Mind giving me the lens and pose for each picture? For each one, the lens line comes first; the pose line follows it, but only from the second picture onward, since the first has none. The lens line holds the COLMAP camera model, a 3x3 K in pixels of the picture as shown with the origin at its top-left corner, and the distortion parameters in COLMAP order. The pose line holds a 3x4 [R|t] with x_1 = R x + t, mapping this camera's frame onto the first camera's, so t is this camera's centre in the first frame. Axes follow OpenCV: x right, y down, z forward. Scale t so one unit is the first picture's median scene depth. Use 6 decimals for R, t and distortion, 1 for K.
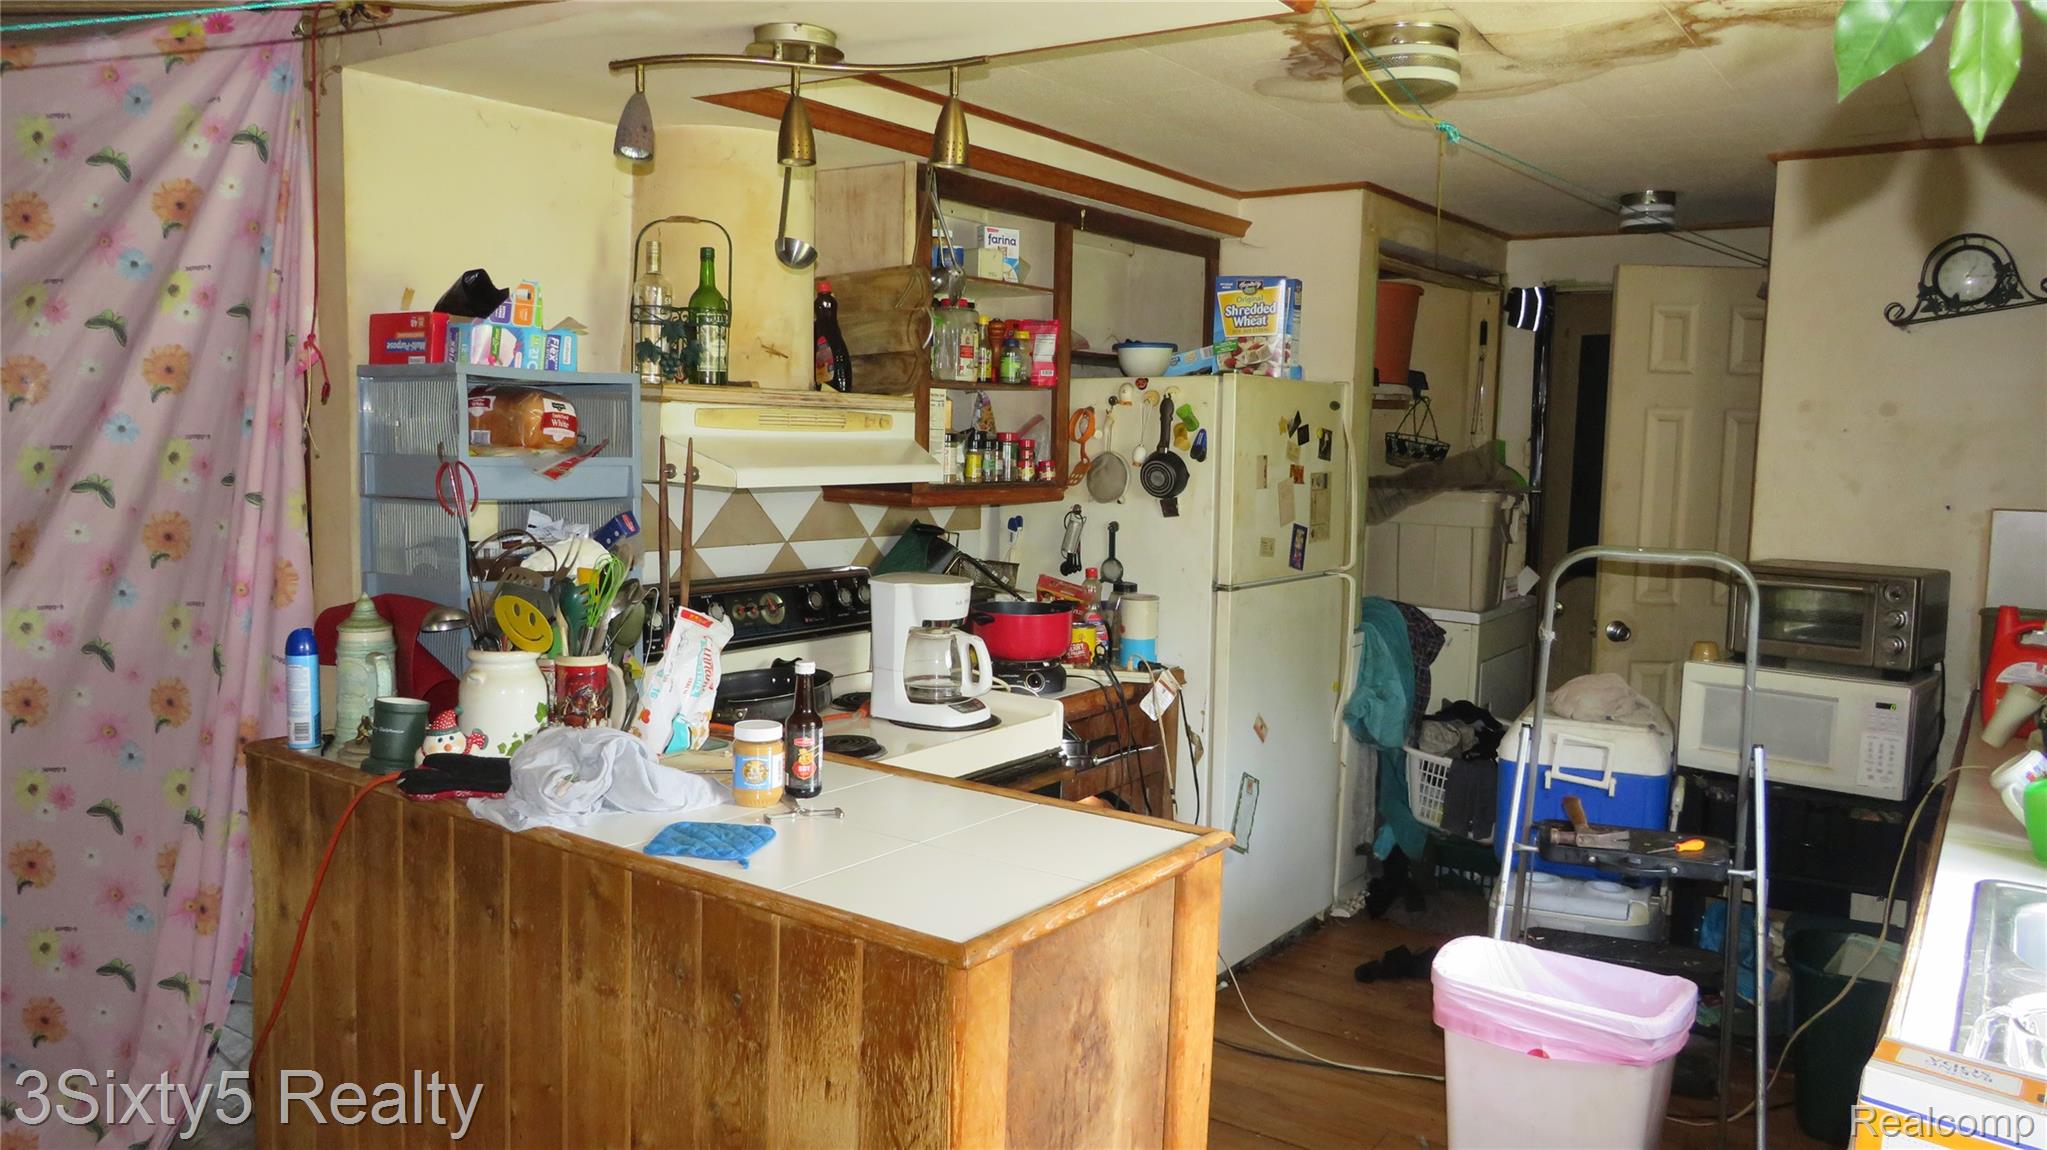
lens RADIAL K [[1438.9, 0, 1008.4], [0, 1438.9, 570.0], [0, 0, 1]] dist [-0.013391, -0.006426]
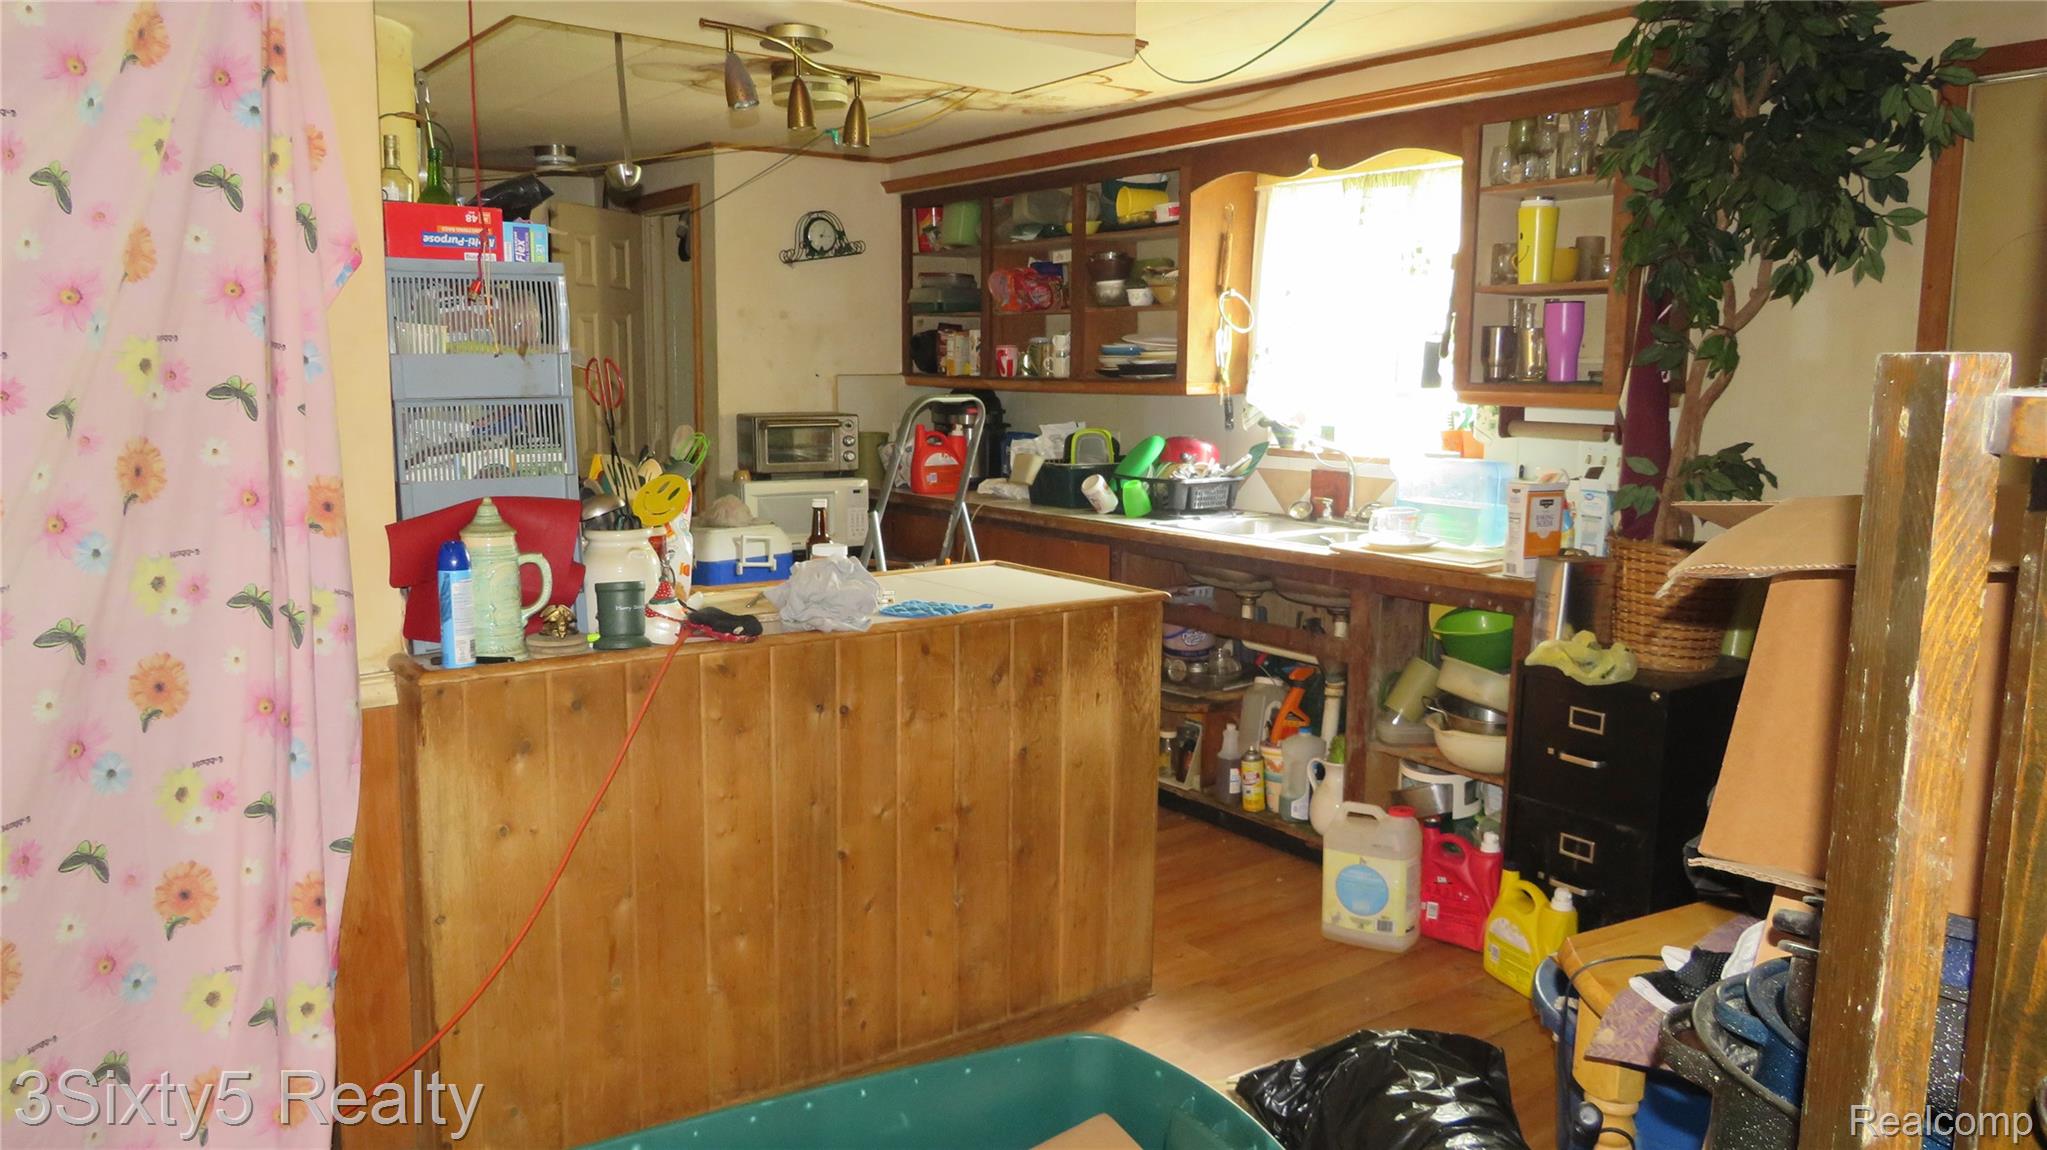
lens RADIAL K [[1438.9, 0, 1008.4], [0, 1438.9, 570.0], [0, 0, 1]] dist [-0.013391, -0.006426]
pose [[0.325817, -0.156315, 0.932421, -0.927435], [0.091340, 0.986828, 0.133519, -0.024595], [-0.941010, 0.041665, 0.335803, 0.252490]]
